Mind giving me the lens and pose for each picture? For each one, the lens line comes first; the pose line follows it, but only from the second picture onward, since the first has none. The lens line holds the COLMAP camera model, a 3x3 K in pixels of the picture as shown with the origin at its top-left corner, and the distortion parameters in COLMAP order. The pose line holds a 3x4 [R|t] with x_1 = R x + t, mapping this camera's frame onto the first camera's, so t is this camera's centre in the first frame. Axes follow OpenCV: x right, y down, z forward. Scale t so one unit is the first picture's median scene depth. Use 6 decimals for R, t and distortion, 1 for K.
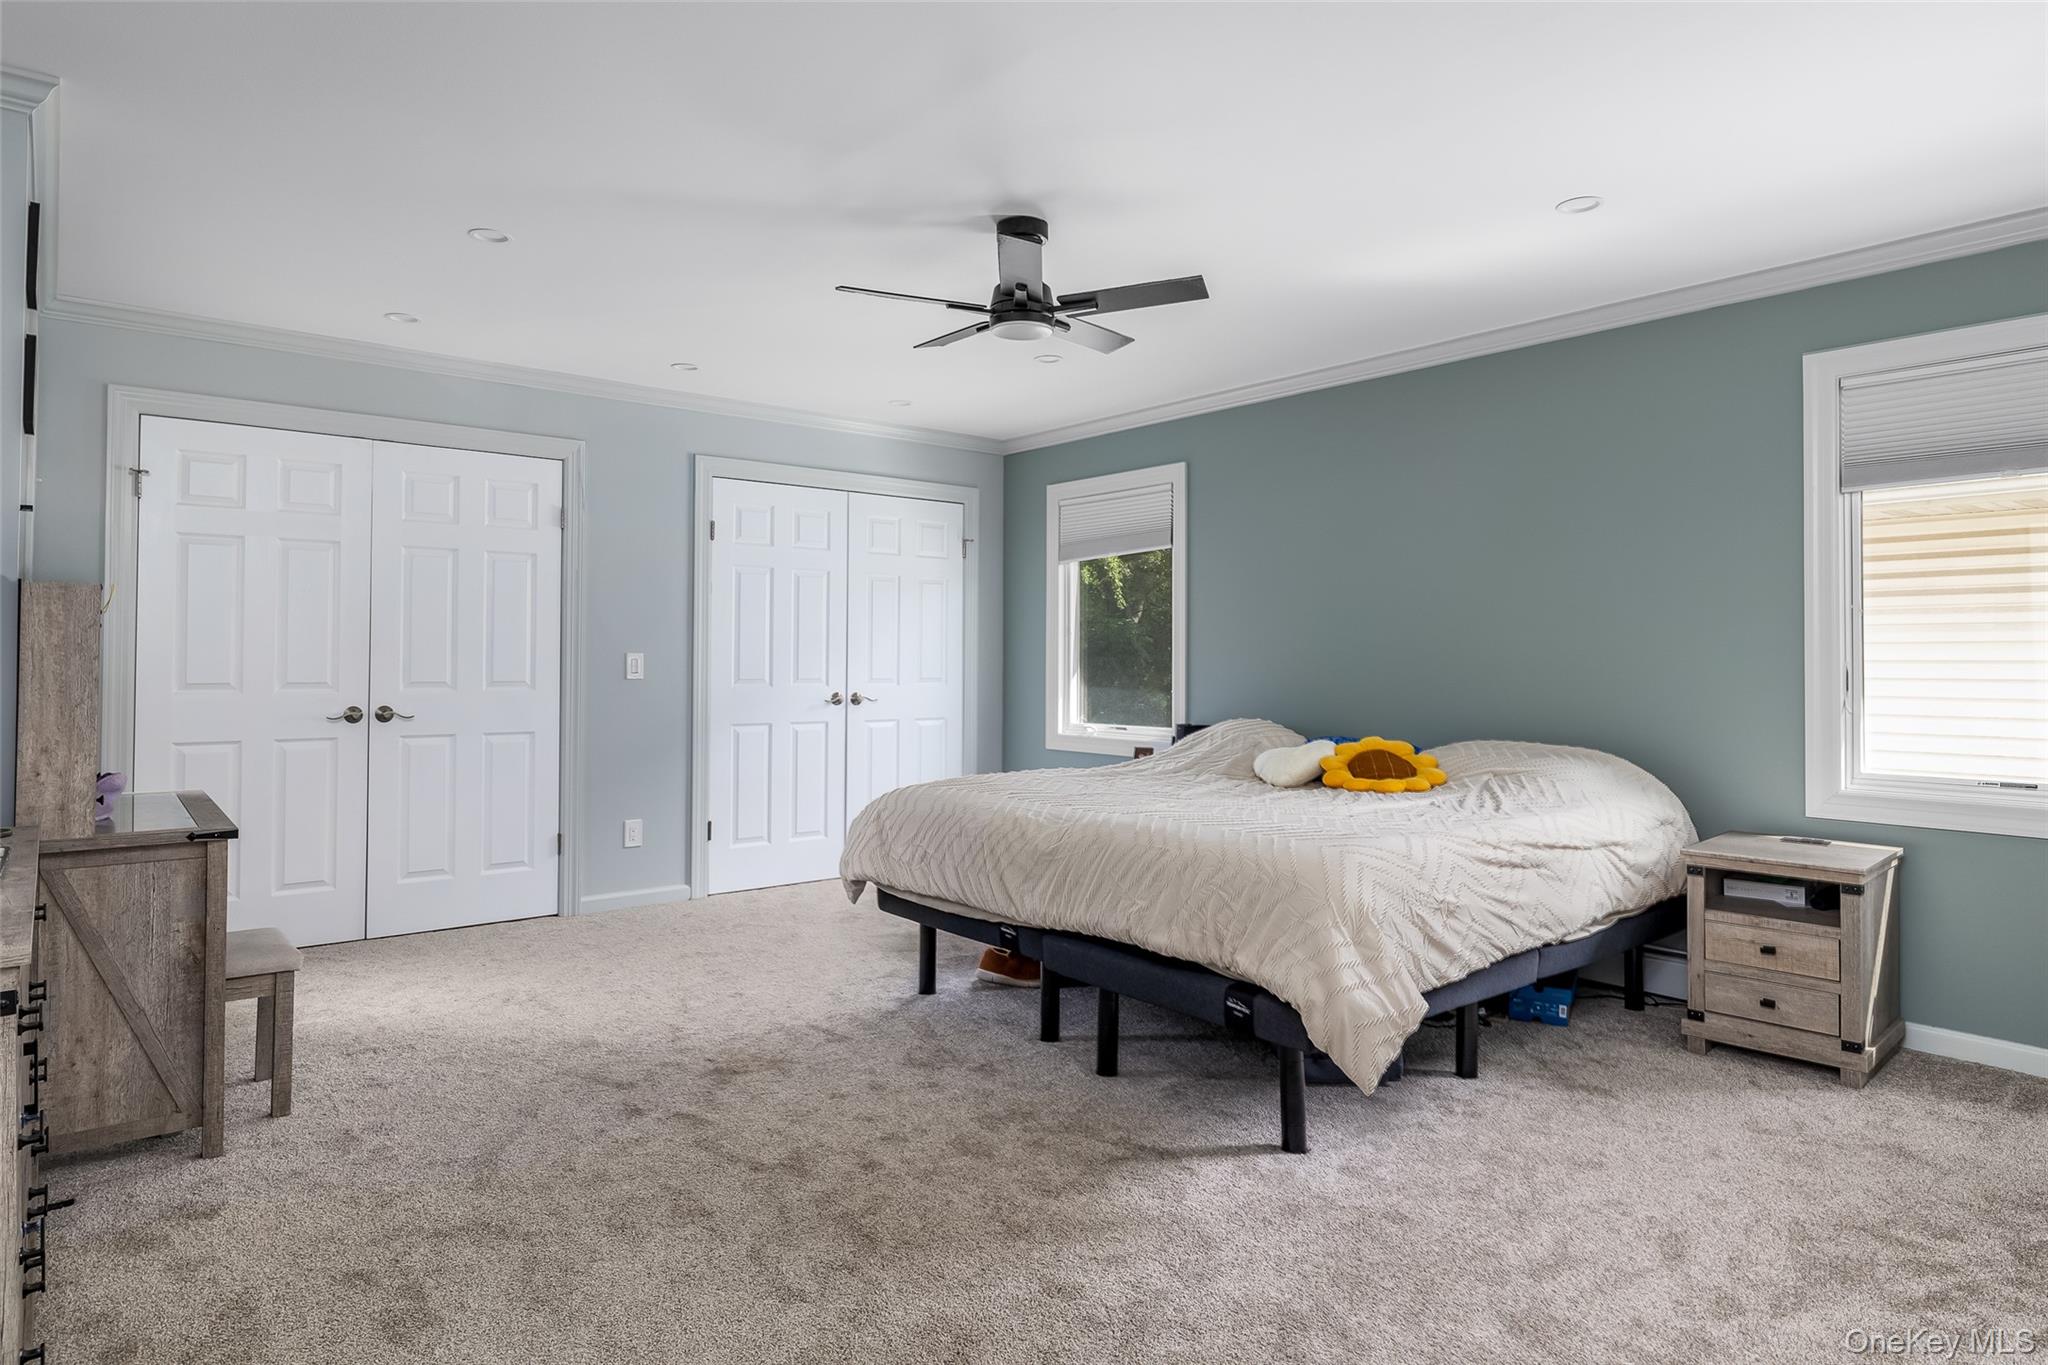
lens RADIAL K [[1164.9, 0, 1025.7], [0, 1164.9, 674.5], [0, 0, 1]] dist [-0.005067, -0.000265]
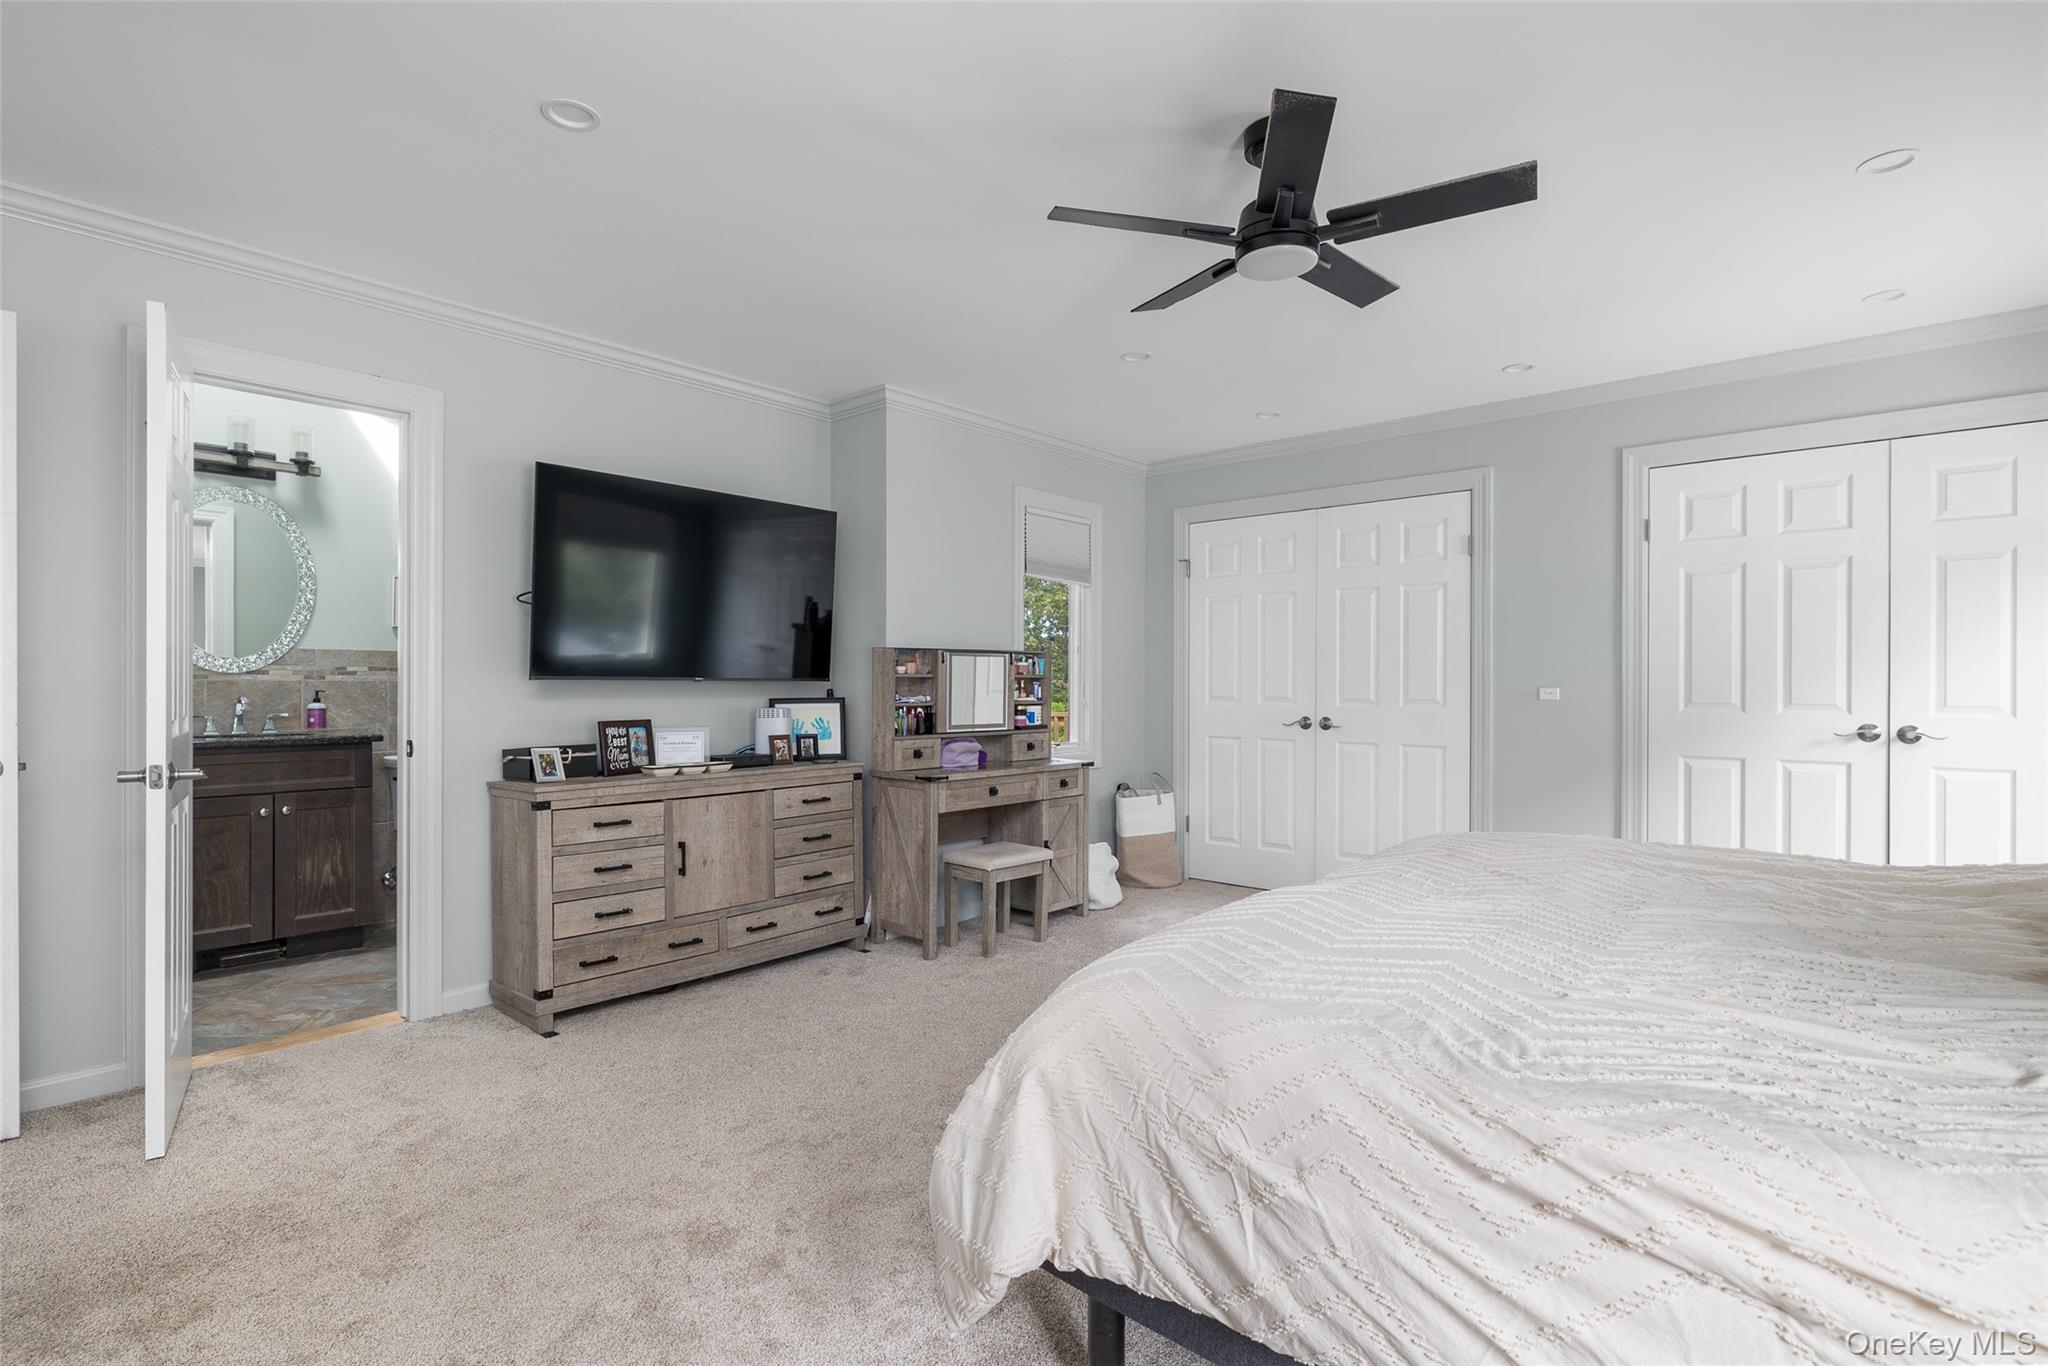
lens RADIAL K [[998.6, 0, 1024.9], [0, 998.6, 679.0], [0, 0, 1]] dist [-0.002954, -0.000024]
pose [[0.144236, -0.002526, -0.989540, 0.438837], [-0.008623, 0.999956, -0.003809, -0.006683], [0.989506, 0.009082, 0.144208, 0.477484]]
